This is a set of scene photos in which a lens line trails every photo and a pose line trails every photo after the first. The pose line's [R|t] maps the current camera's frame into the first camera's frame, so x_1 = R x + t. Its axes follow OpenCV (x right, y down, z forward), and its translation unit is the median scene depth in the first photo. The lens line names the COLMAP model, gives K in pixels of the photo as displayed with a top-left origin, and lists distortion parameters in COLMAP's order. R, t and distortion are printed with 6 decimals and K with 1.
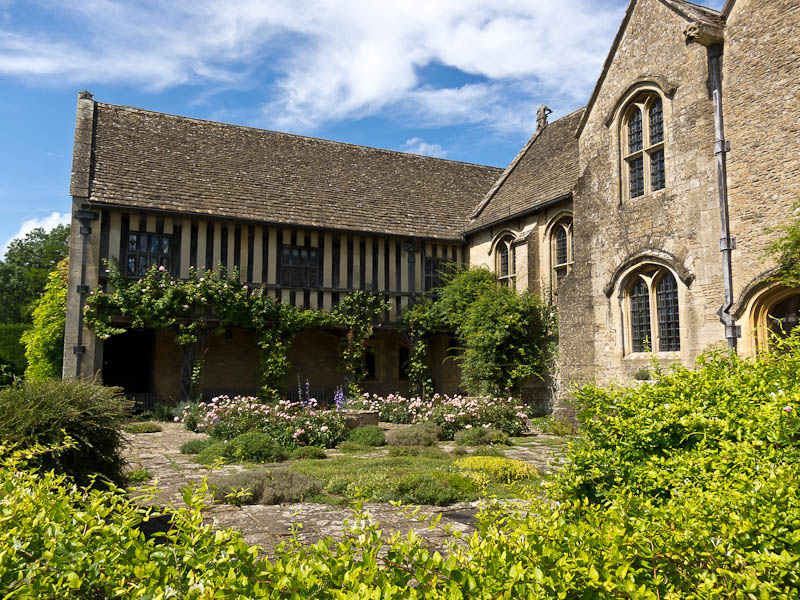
lens RADIAL K [[661.7, 0, 397.8], [0, 661.7, 299.0], [0, 0, 1]] dist [0.019653, -0.023648]
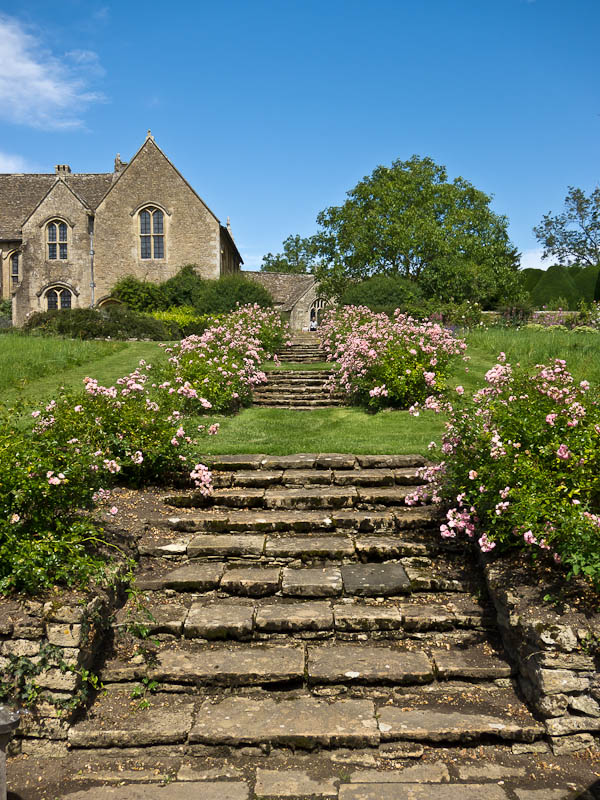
lens RADIAL K [[803.4, 0, 301.6], [0, 803.4, 399.8], [0, 0, 1]] dist [-0.004935, 0.000000]
pose [[0.433099, -0.023077, 0.901051, -1.432219], [-0.091088, 0.993434, 0.069226, 0.058871], [-0.896732, -0.112057, 0.428154, -0.889675]]
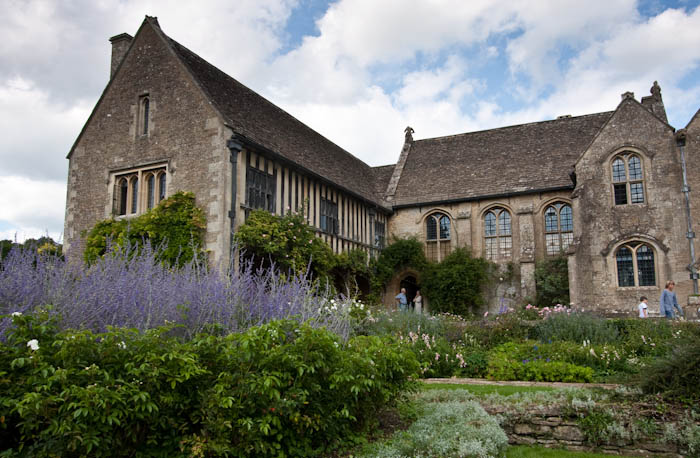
lens RADIAL K [[527.0, 0, 370.2], [0, 527.0, 246.0], [0, 0, 1]] dist [0.000299, -0.004010]
pose [[0.769054, 0.084899, 0.633520, -0.788499], [-0.061596, 0.996371, -0.058750, 0.066733], [-0.636209, 0.006159, 0.771492, 0.205772]]
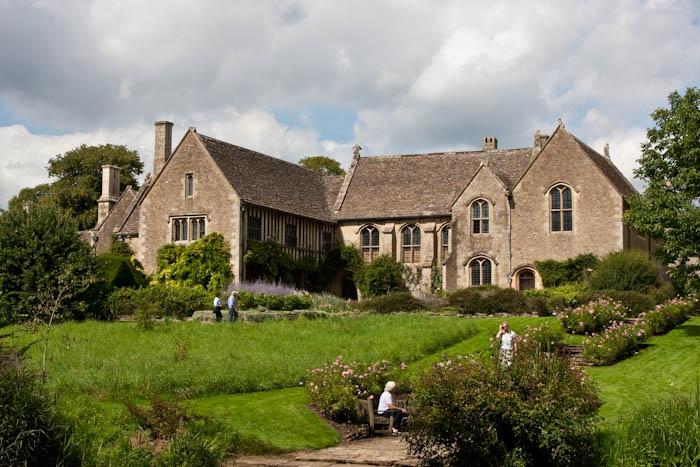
lens RADIAL K [[1112.0, 0, 350.9], [0, 1112.0, 235.7], [0, 0, 1]] dist [-0.029025, 0.000000]
pose [[0.769664, 0.065200, 0.635111, -2.260741], [-0.081477, 0.996669, -0.003580, -0.056784], [-0.633229, -0.048992, 0.772412, -1.743605]]
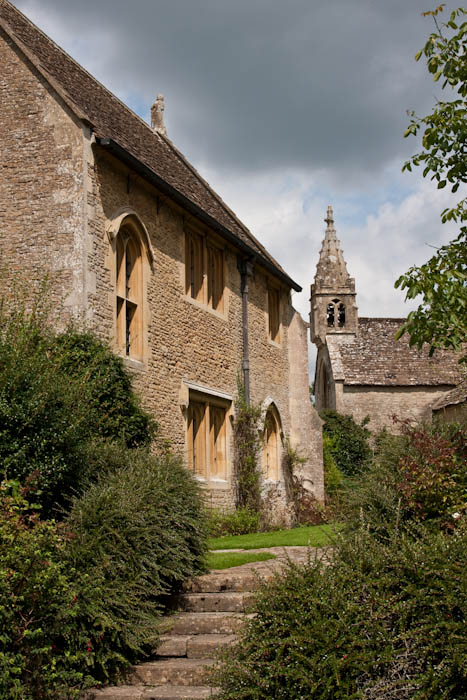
lens RADIAL K [[1112.0, 0, 232.9], [0, 1112.0, 350.0], [0, 0, 1]] dist [-0.029025, 0.000000]
pose [[0.673301, 0.092332, 0.733581, -0.089353], [-0.068513, 0.995694, -0.062440, -0.029460], [-0.736188, -0.008219, 0.676728, -0.365973]]
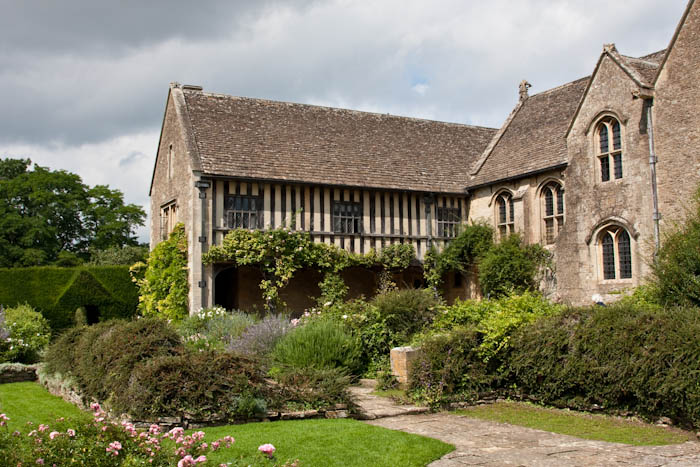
lens RADIAL K [[775.2, 0, 351.7], [0, 775.2, 232.7], [0, 0, 1]] dist [-0.117477, 0.000000]
pose [[0.998926, -0.009996, 0.045237, -0.229301], [0.009551, 0.999904, 0.010054, -0.038984], [-0.045333, -0.009611, 0.998926, -0.556513]]
